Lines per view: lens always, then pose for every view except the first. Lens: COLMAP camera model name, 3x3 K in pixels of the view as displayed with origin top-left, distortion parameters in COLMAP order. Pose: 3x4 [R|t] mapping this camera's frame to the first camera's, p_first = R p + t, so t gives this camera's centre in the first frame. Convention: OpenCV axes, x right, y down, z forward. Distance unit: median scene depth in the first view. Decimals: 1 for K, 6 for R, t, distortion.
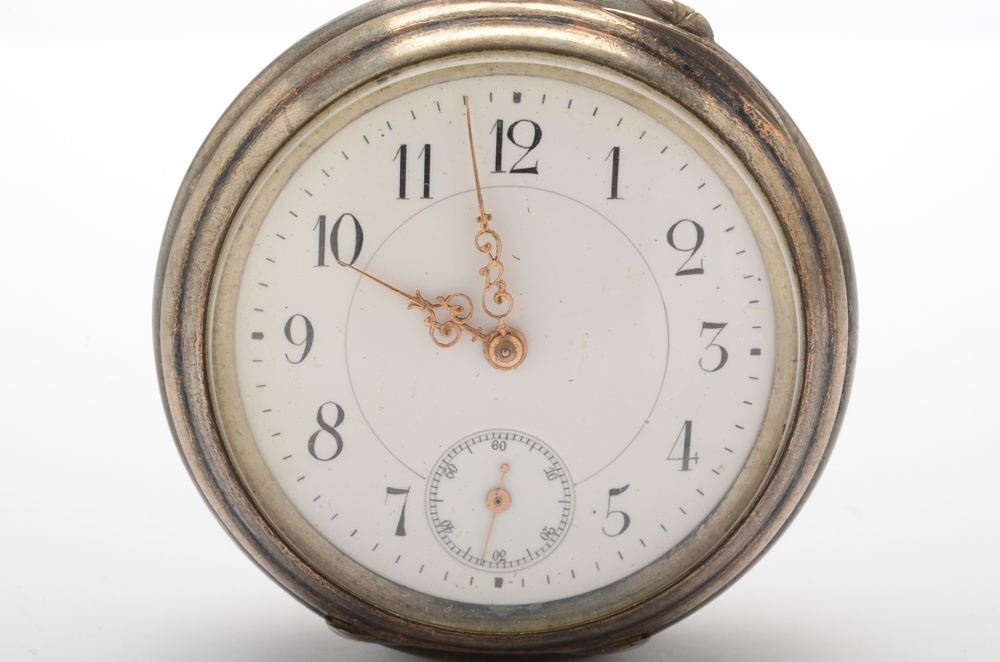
lens RADIAL K [[2829.8, 0, 500.0], [0, 2829.8, 331.0], [0, 0, 1]] dist [-0.124760, -0.171688]
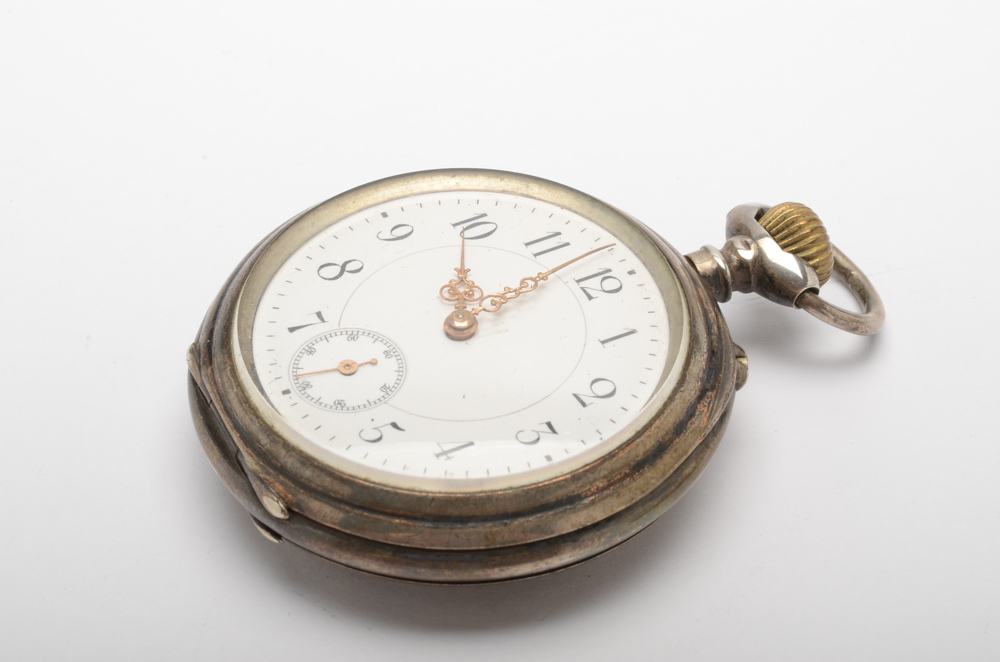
lens RADIAL K [[2829.8, 0, 500.0], [0, 2829.8, 331.0], [0, 0, 1]] dist [-0.124760, -0.171688]
pose [[0.471902, 0.610270, -0.636301, 0.837523], [-0.858132, 0.152344, -0.490307, 0.627214], [-0.202283, 0.777407, 0.595583, 0.216493]]
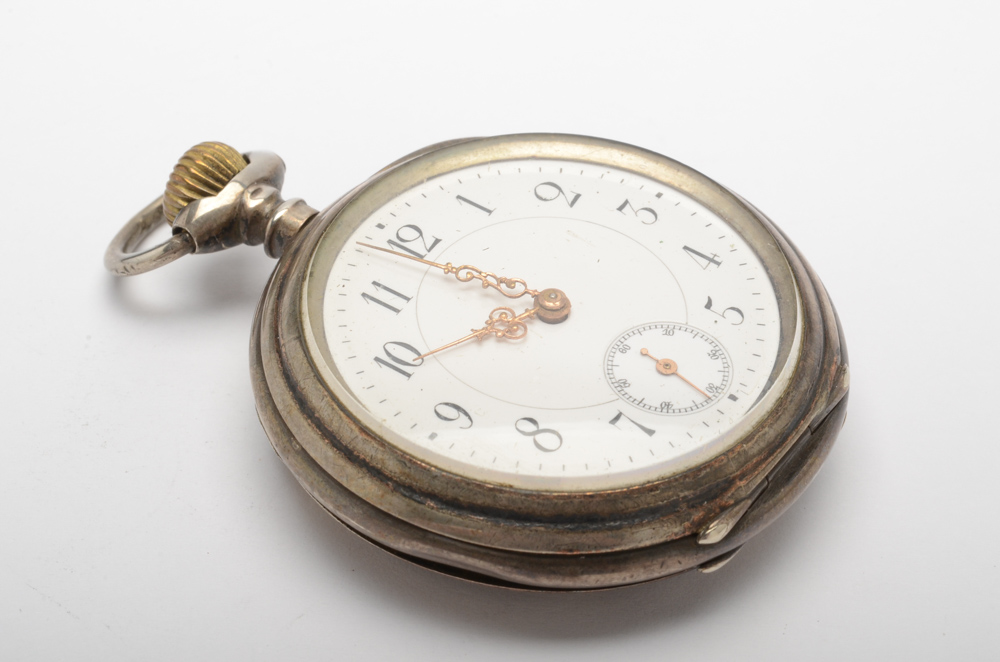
lens RADIAL K [[2829.8, 0, 500.0], [0, 2829.8, 331.0], [0, 0, 1]] dist [-0.124760, -0.171688]
pose [[0.520095, -0.610040, 0.597789, -0.723868], [0.834404, 0.213433, -0.508151, 0.591980], [0.182405, 0.763084, 0.620025, 0.260478]]
